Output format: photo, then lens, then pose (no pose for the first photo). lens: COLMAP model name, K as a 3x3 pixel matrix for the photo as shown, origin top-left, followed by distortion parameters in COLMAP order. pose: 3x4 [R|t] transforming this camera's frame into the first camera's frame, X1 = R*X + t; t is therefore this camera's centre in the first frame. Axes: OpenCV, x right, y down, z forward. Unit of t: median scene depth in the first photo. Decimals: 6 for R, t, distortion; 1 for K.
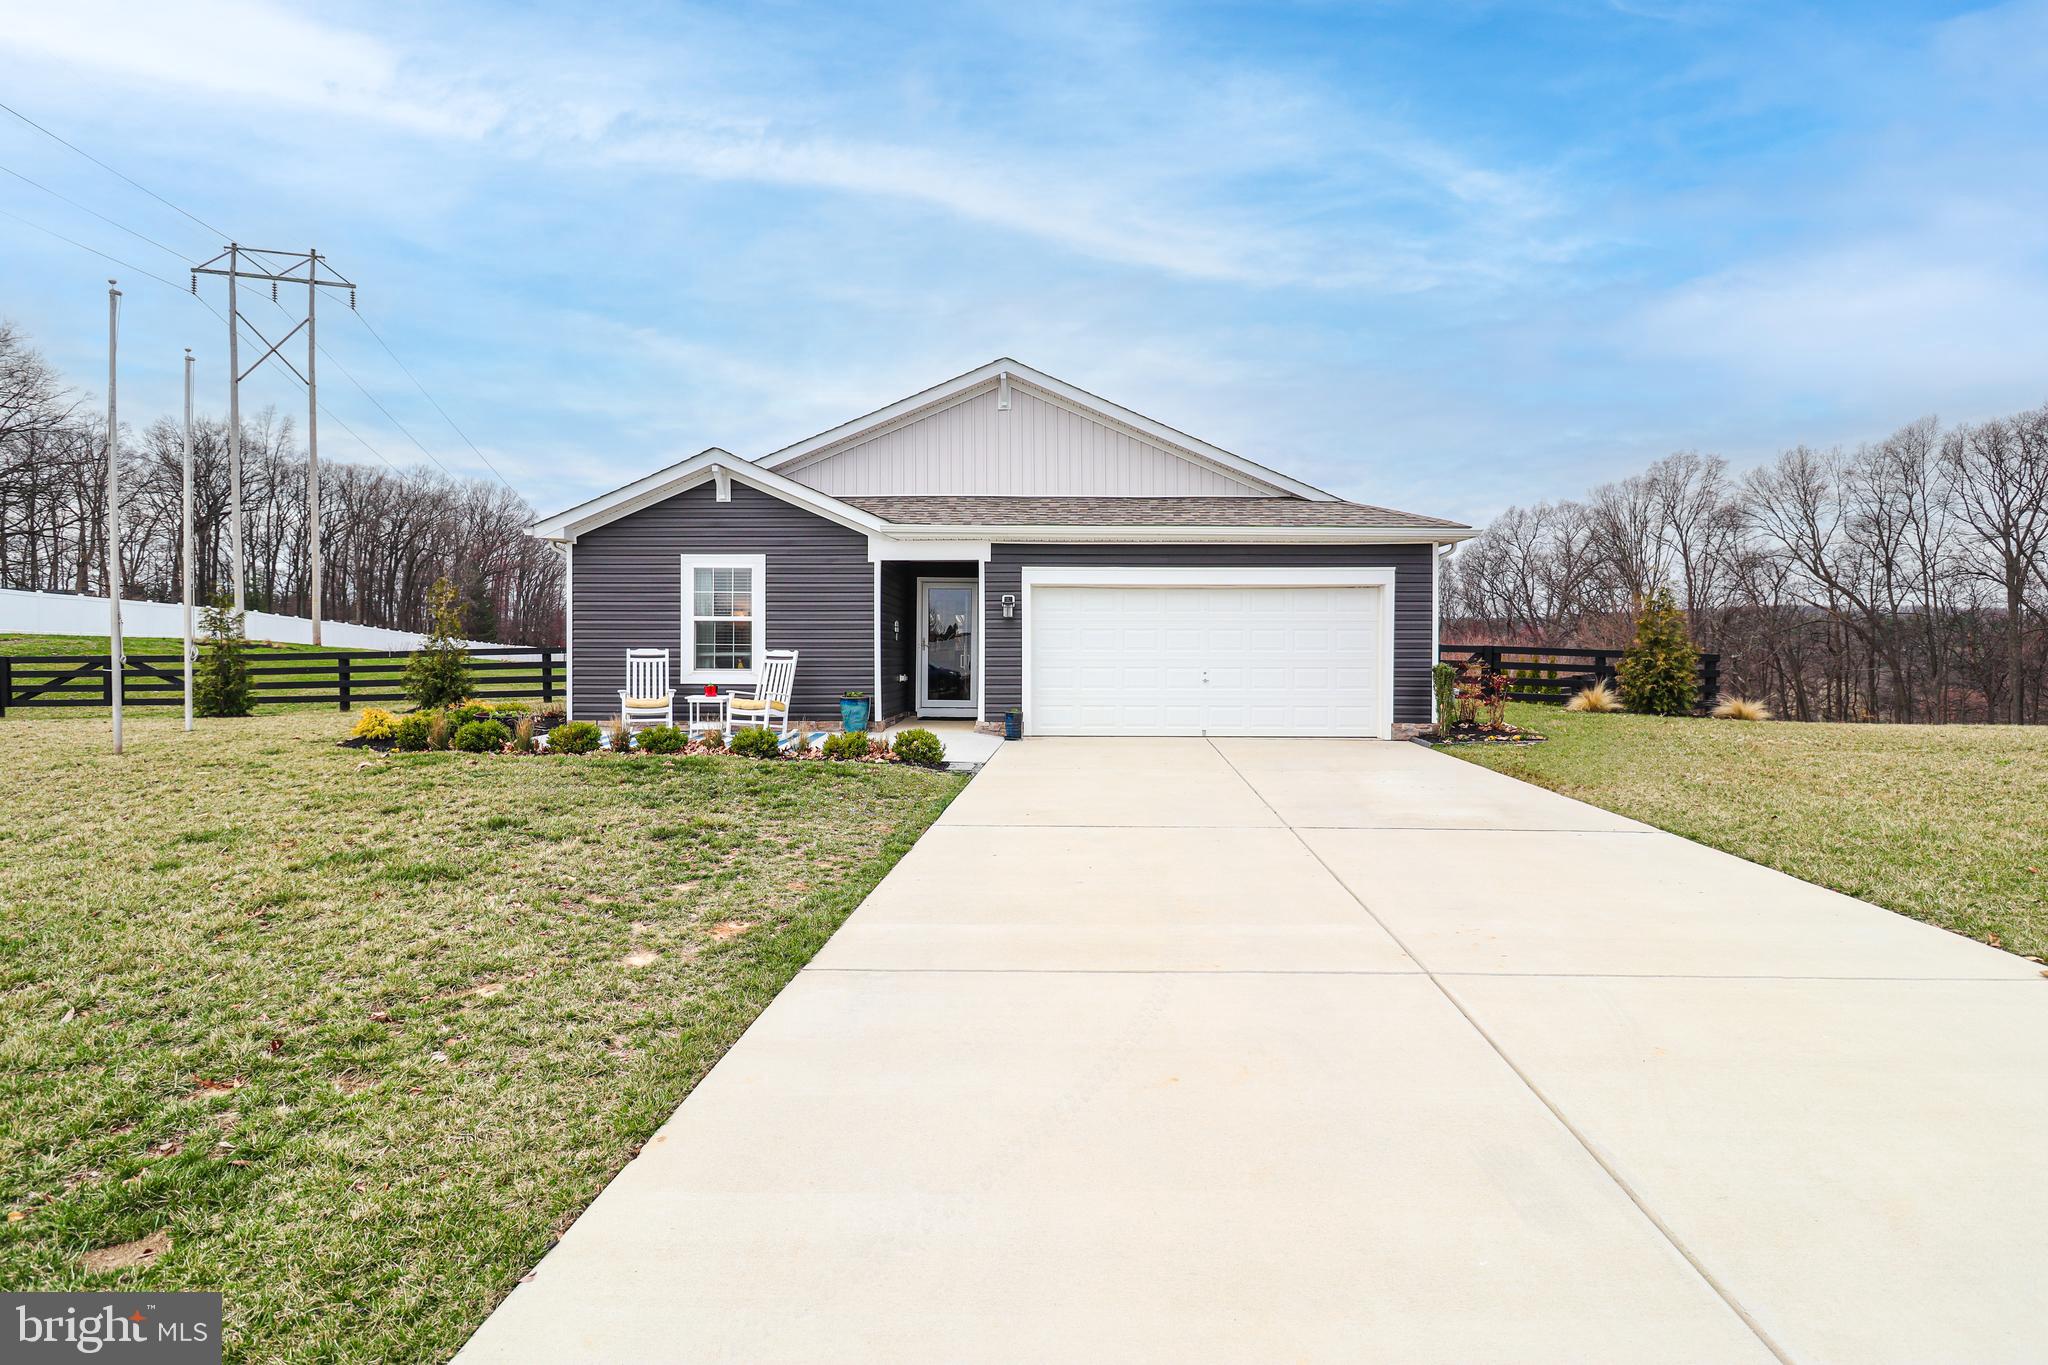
lens RADIAL K [[943.5, 0, 1048.2], [0, 943.5, 664.6], [0, 0, 1]] dist [-0.004152, -0.010412]
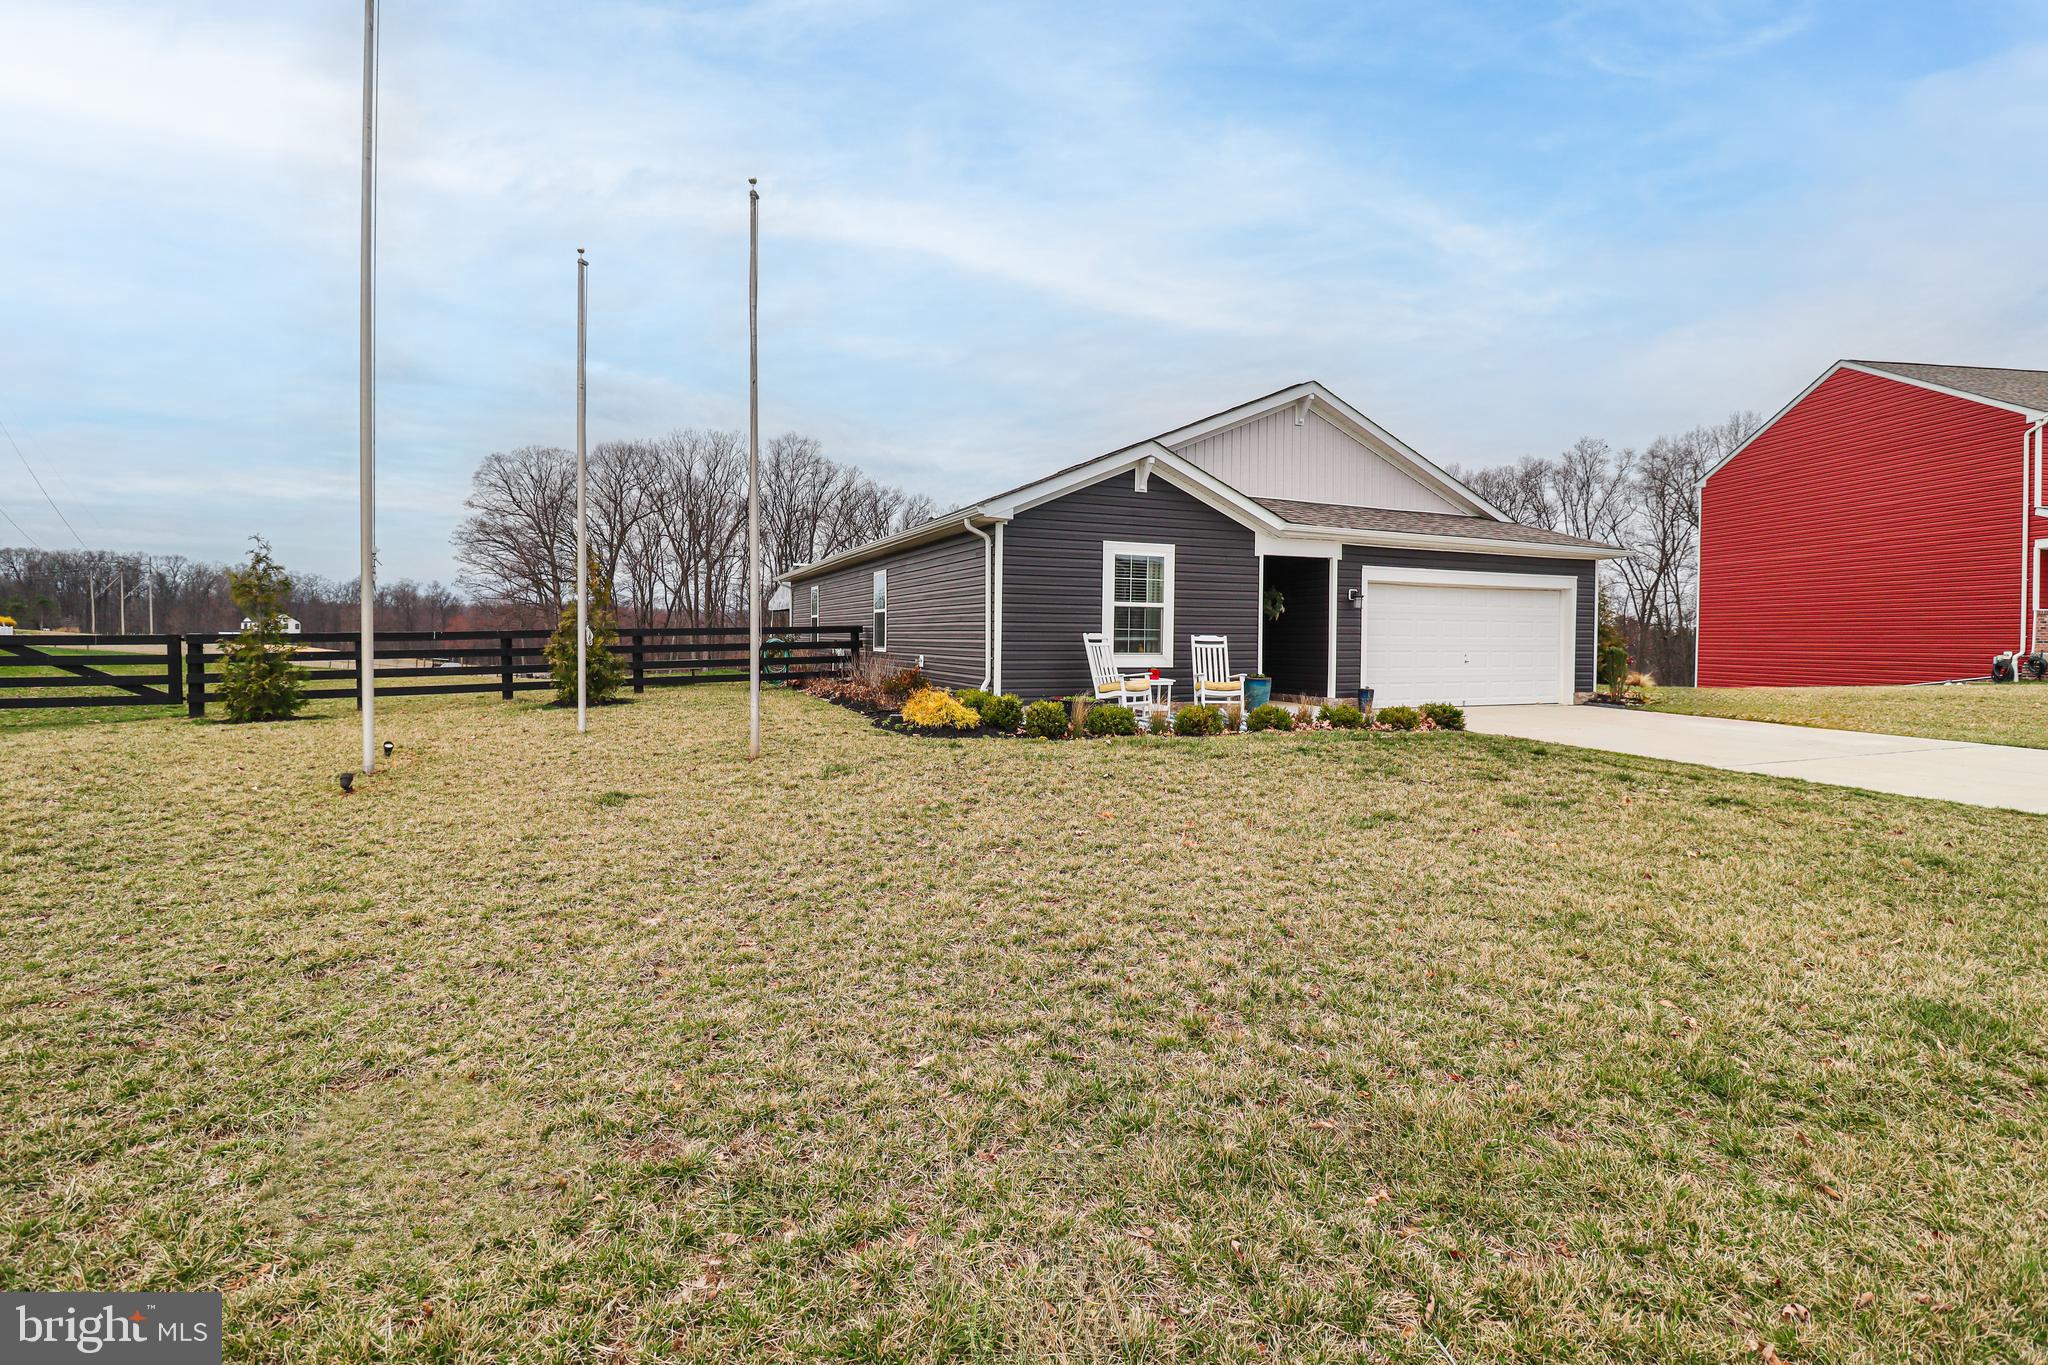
lens RADIAL K [[943.5, 0, 1048.2], [0, 943.5, 664.6], [0, 0, 1]] dist [-0.004152, -0.010412]
pose [[0.906541, -0.006453, 0.422069, -0.877473], [-0.004921, 0.999654, 0.025853, -0.008772], [-0.422090, -0.025513, 0.906195, 0.096042]]
